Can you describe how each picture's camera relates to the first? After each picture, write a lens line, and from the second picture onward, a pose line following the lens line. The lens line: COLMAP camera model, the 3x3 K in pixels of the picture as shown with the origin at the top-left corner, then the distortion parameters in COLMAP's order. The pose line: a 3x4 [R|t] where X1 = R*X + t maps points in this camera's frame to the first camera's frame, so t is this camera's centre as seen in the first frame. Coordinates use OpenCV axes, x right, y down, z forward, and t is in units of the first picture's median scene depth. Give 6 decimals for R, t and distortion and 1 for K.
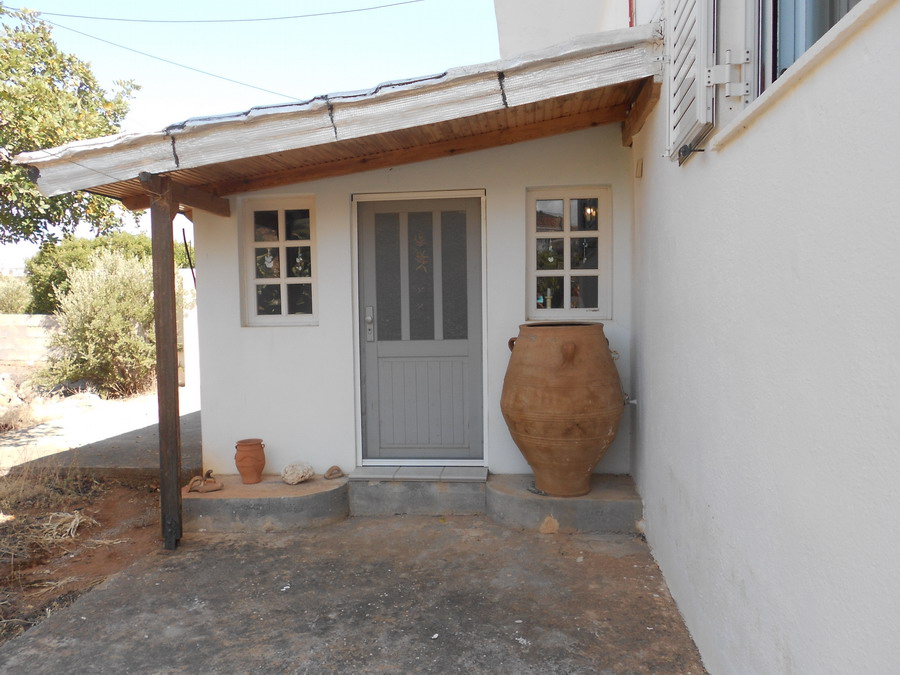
lens RADIAL K [[699.0, 0, 450.2], [0, 699.0, 341.1], [0, 0, 1]] dist [-0.025662, 0.005490]
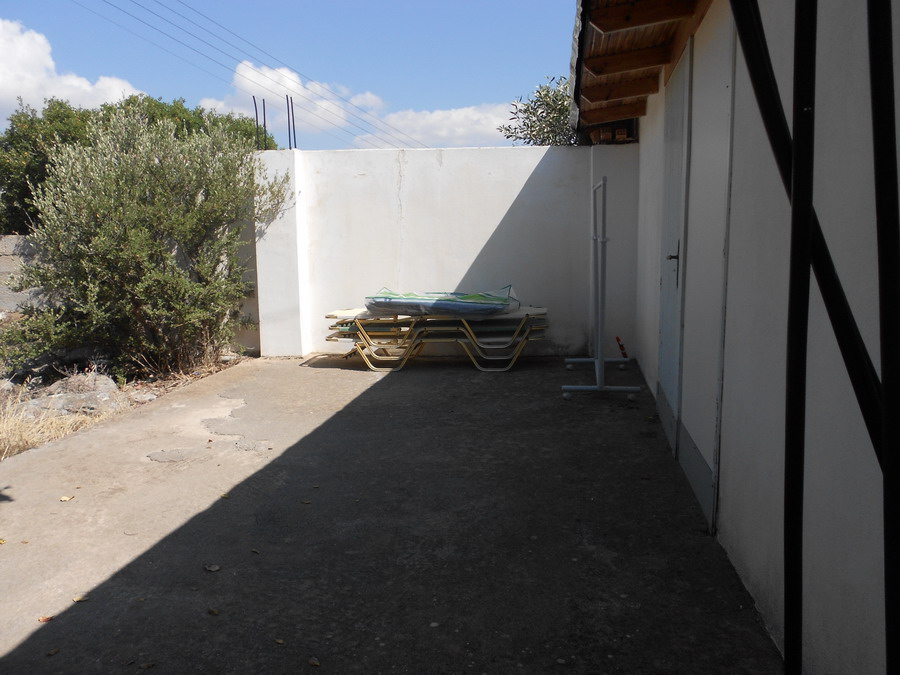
lens RADIAL K [[699.0, 0, 449.6], [0, 699.0, 335.5], [0, 0, 1]] dist [-0.025662, 0.005490]
pose [[0.999345, 0.001306, -0.036163, -0.217689], [0.001502, 0.996989, 0.077524, 0.002814], [0.036155, -0.077527, 0.996334, 0.461401]]
